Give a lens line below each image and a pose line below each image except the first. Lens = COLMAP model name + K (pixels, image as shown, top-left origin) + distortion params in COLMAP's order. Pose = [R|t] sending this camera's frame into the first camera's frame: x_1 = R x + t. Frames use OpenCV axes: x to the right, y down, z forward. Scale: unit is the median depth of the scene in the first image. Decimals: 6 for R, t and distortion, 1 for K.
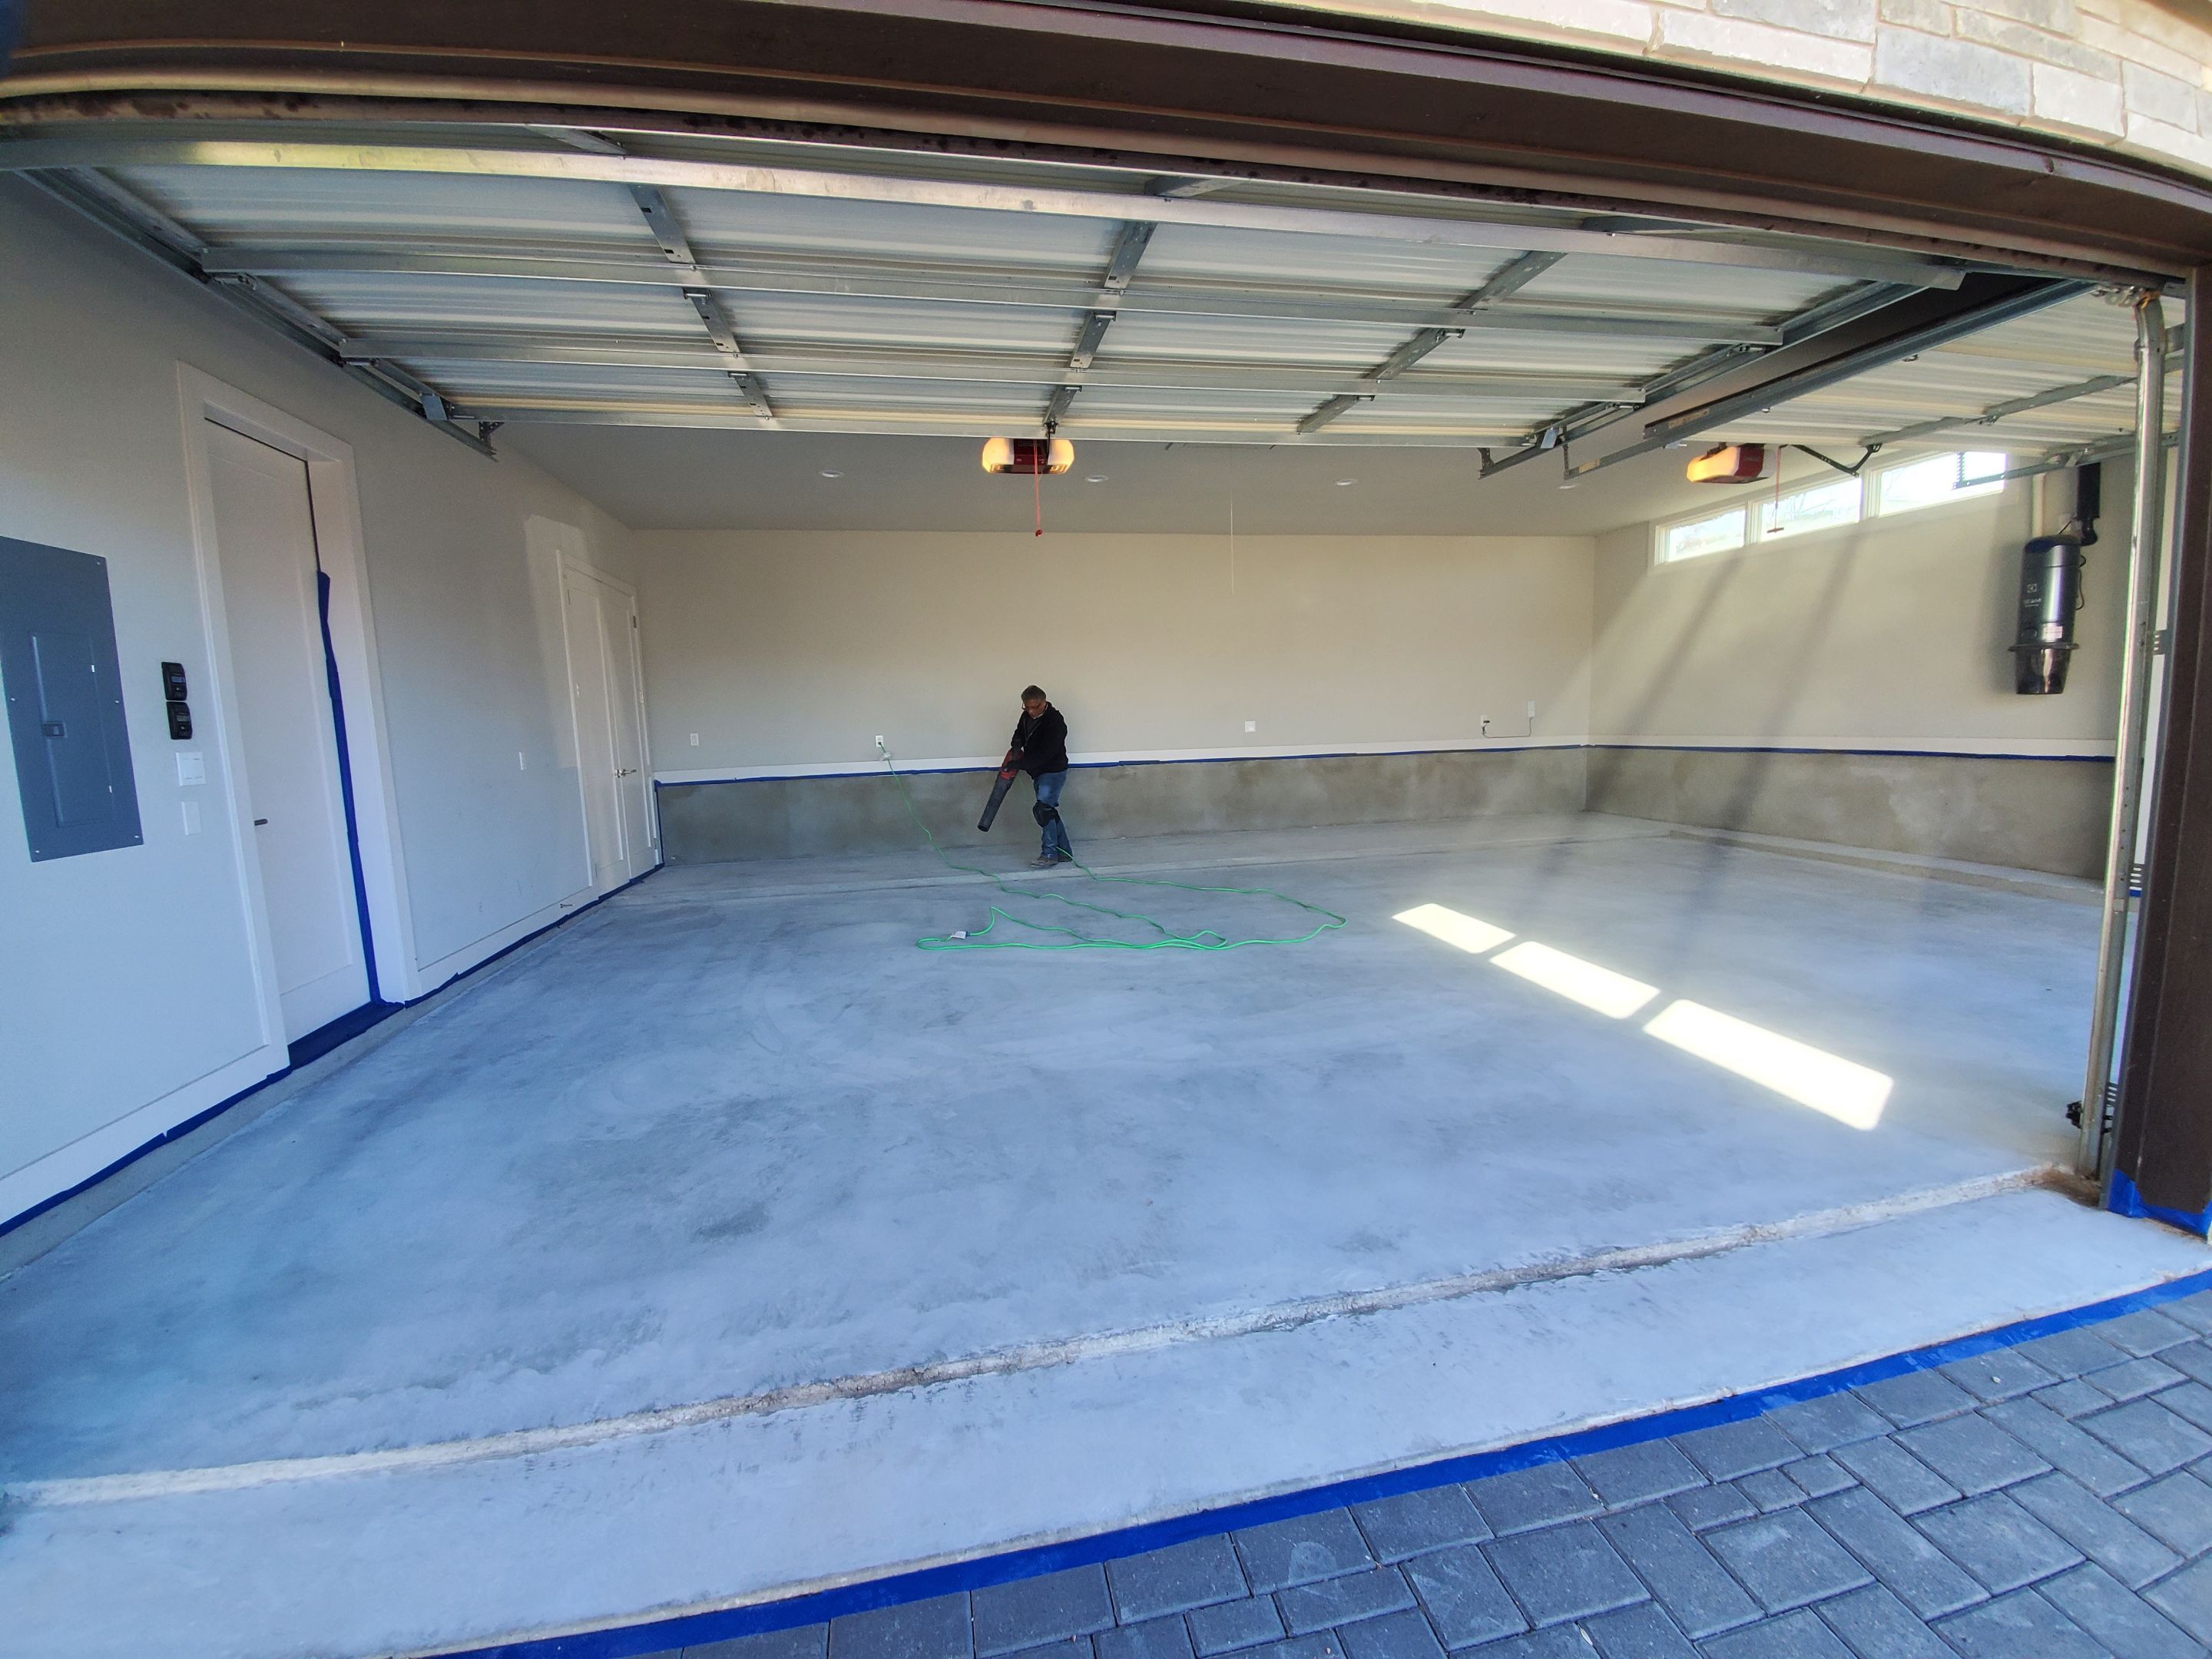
lens RADIAL K [[873.7, 0, 1101.5], [0, 873.7, 827.3], [0, 0, 1]] dist [0.009065, -0.013442]
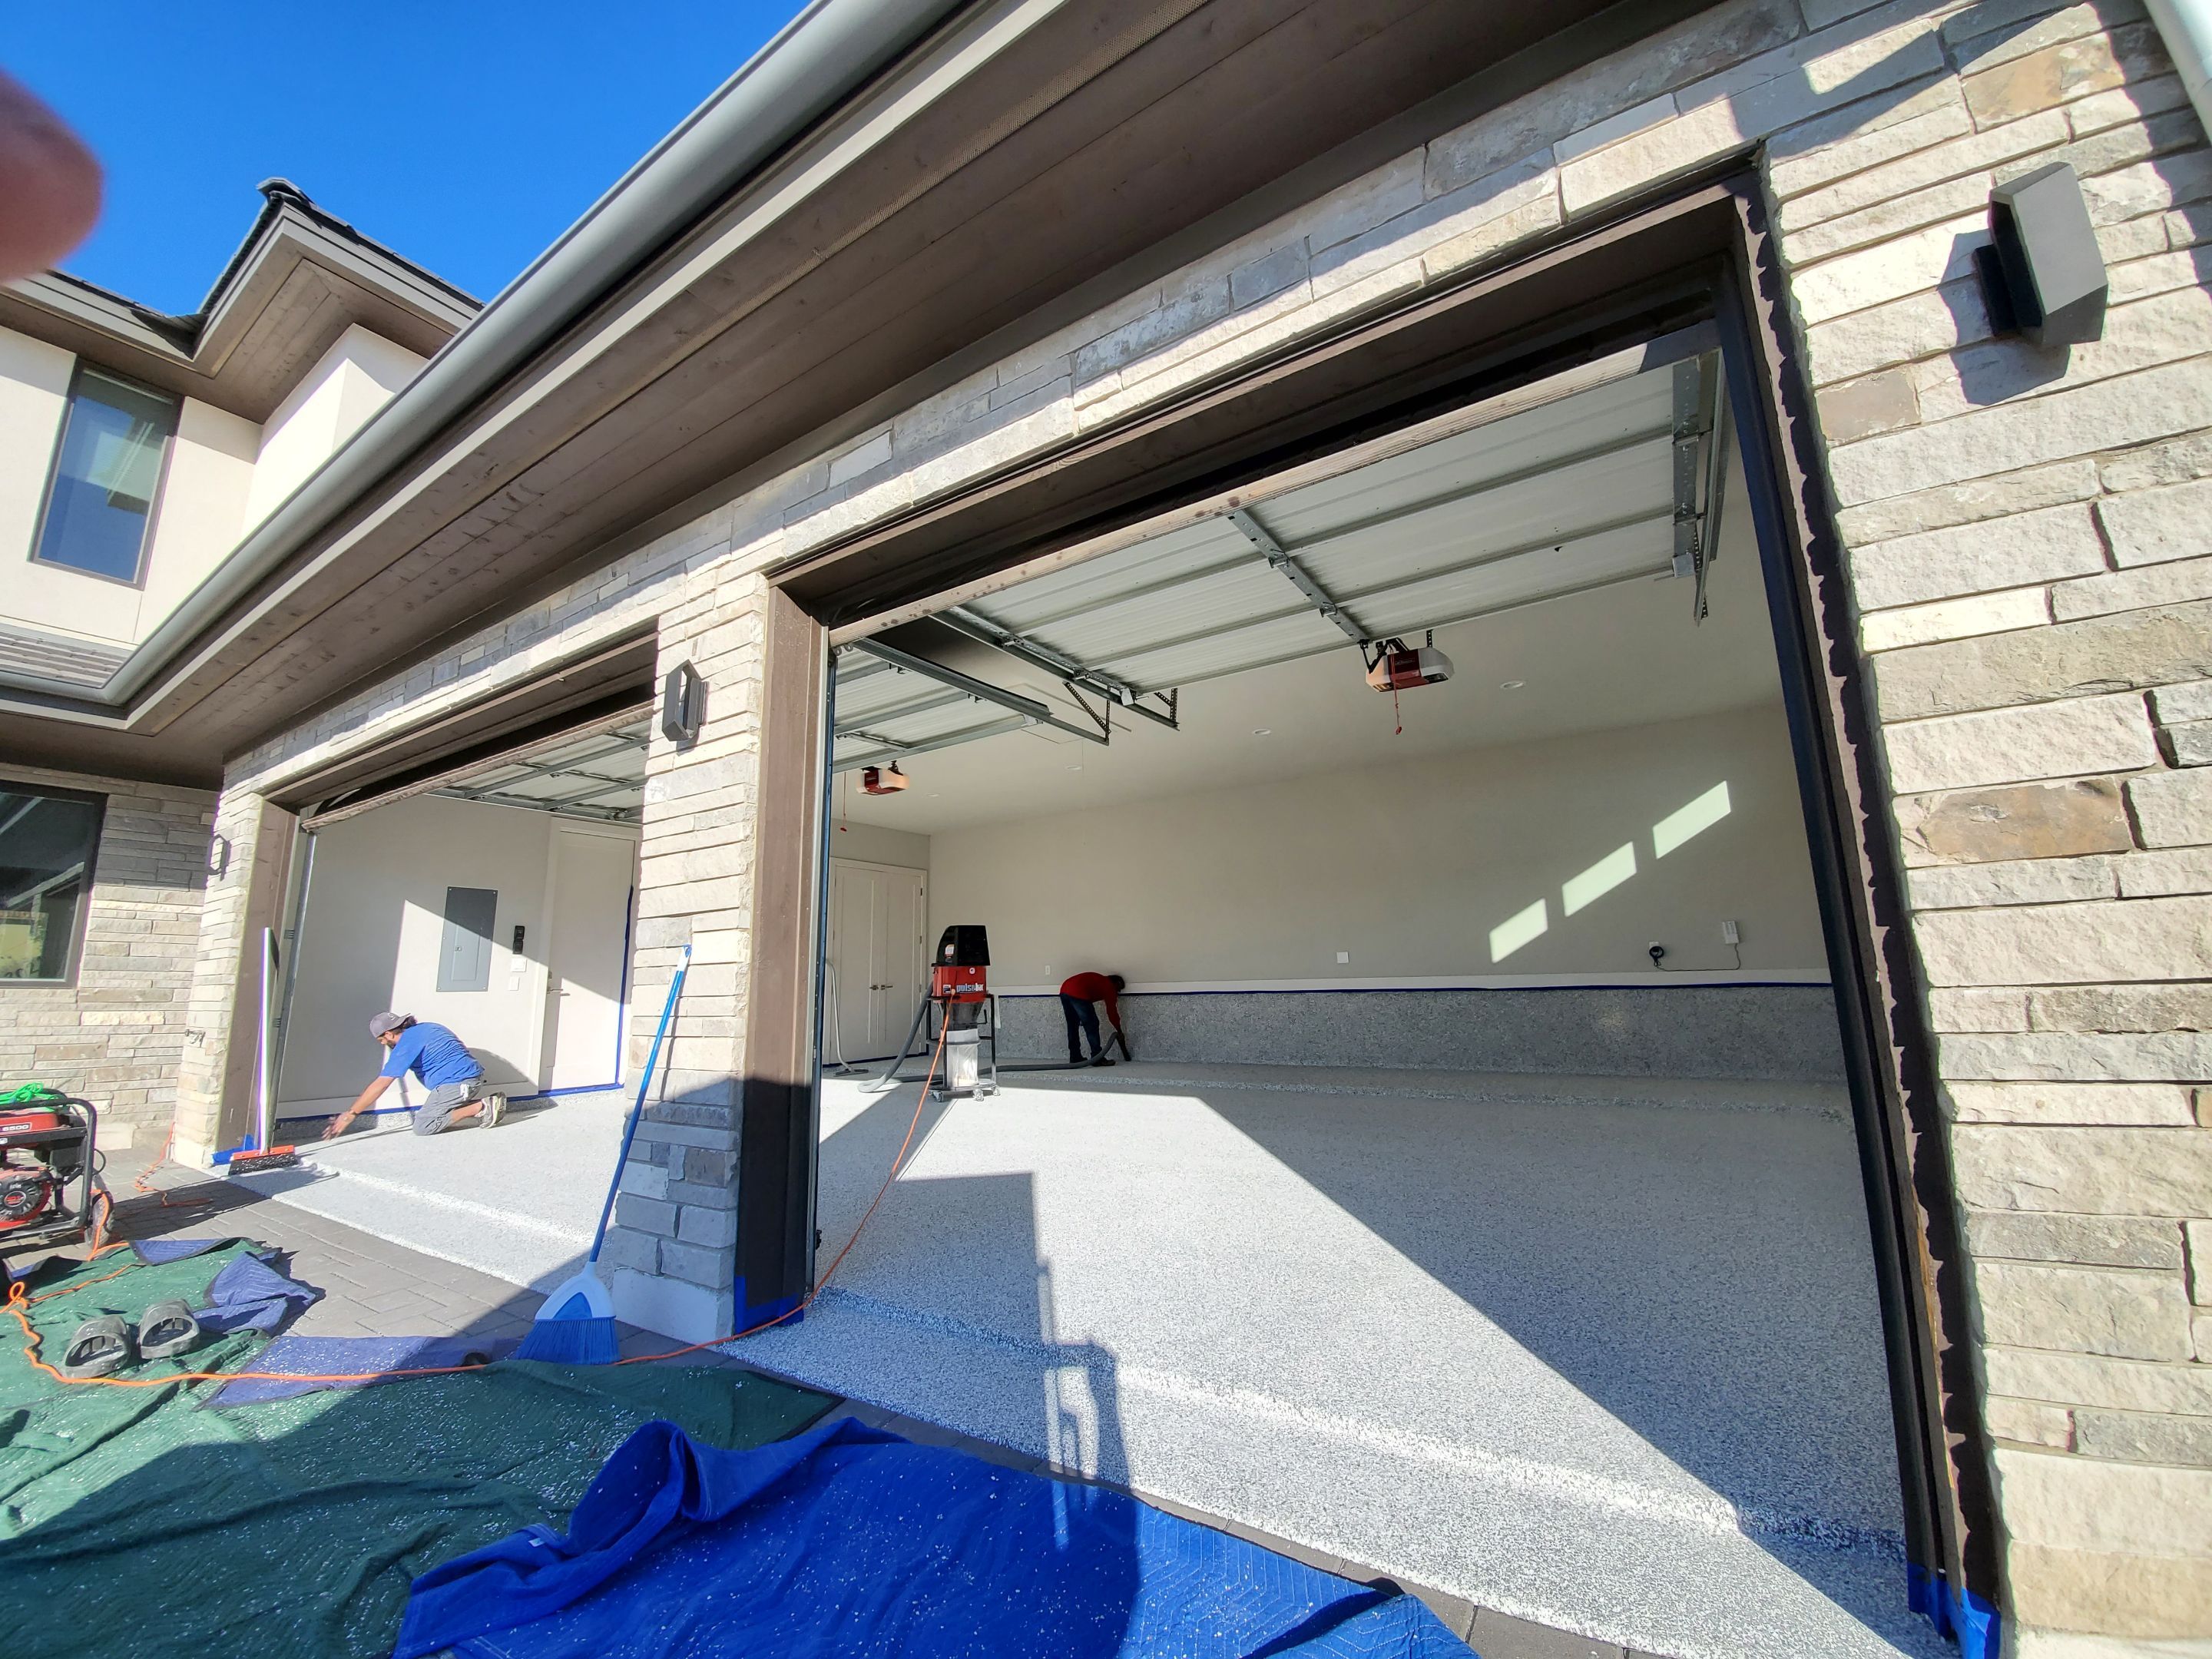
lens RADIAL K [[873.4, 0, 1088.0], [0, 873.4, 827.0], [0, 0, 1]] dist [0.011606, -0.016832]
pose [[0.711346, -0.109912, -0.694195, 1.692382], [-0.087667, 0.966108, -0.242796, 0.021072], [0.697353, 0.233570, 0.677601, 0.231778]]
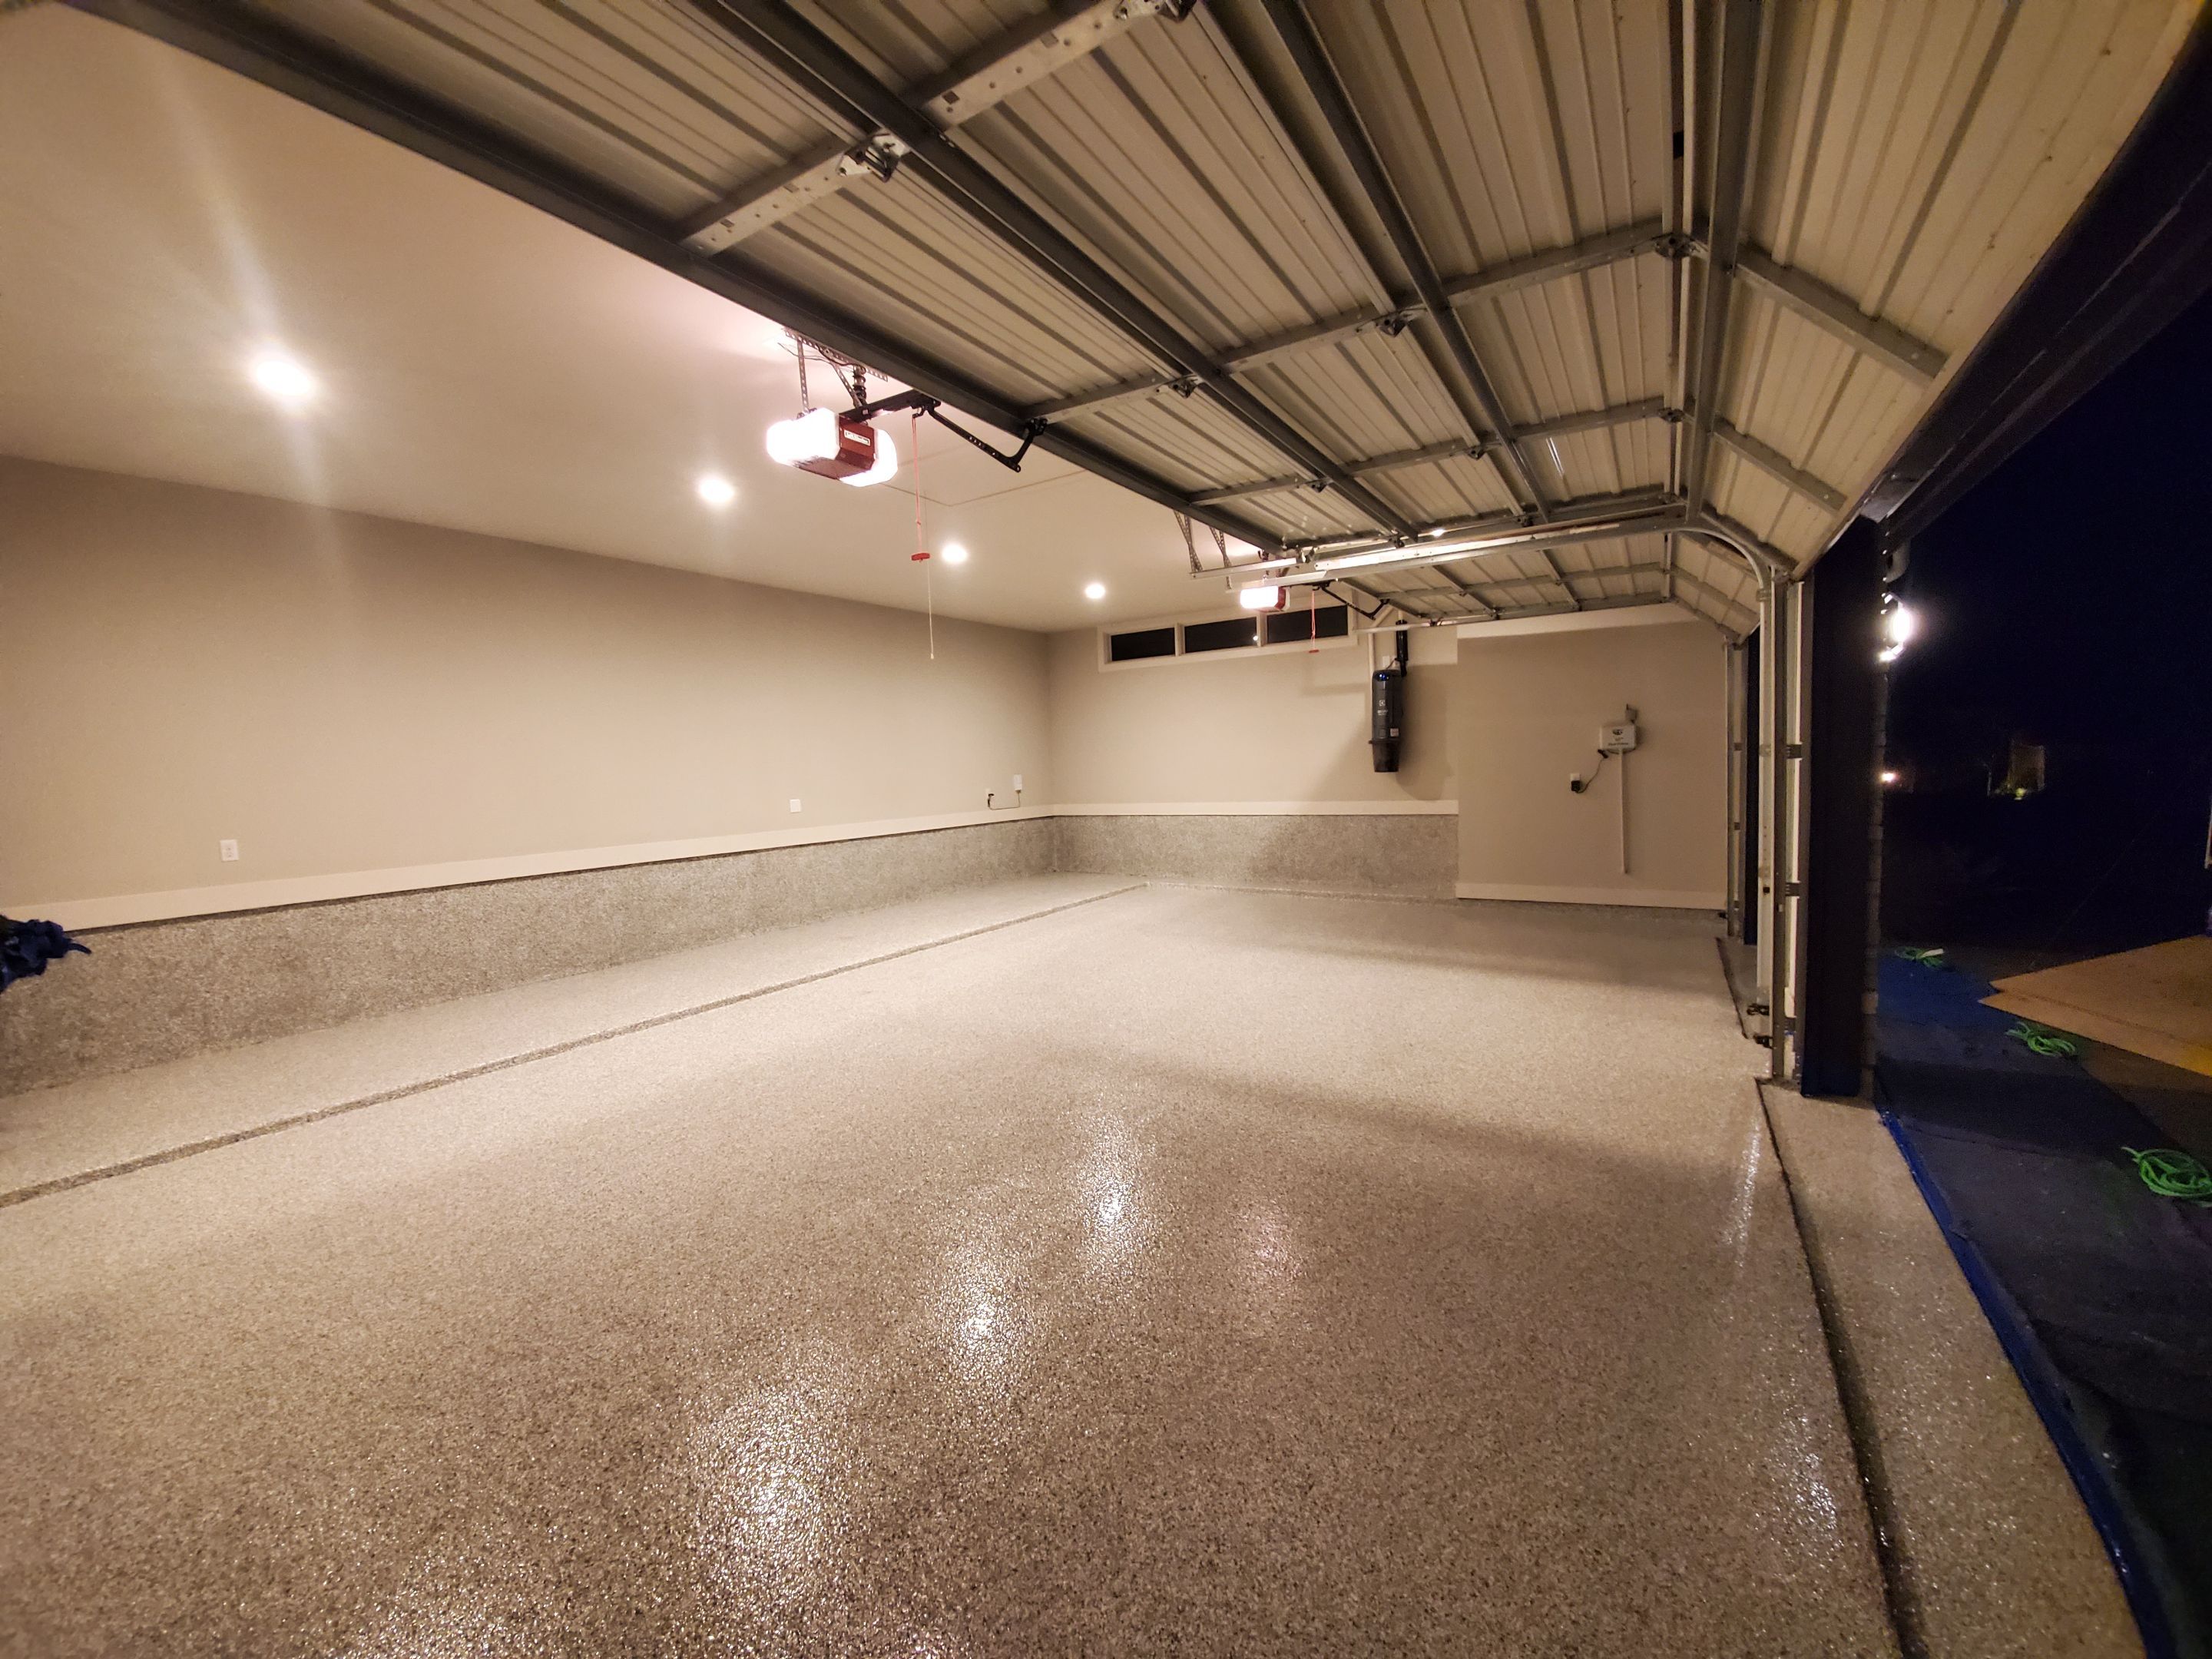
lens RADIAL K [[873.4, 0, 1088.0], [0, 873.4, 827.0], [0, 0, 1]] dist [0.011606, -0.016832]
pose [[0.698393, -0.046209, 0.714221, -0.632666], [0.101405, 0.994235, -0.034832, -0.088512], [-0.708494, 0.096752, 0.699053, 0.482103]]
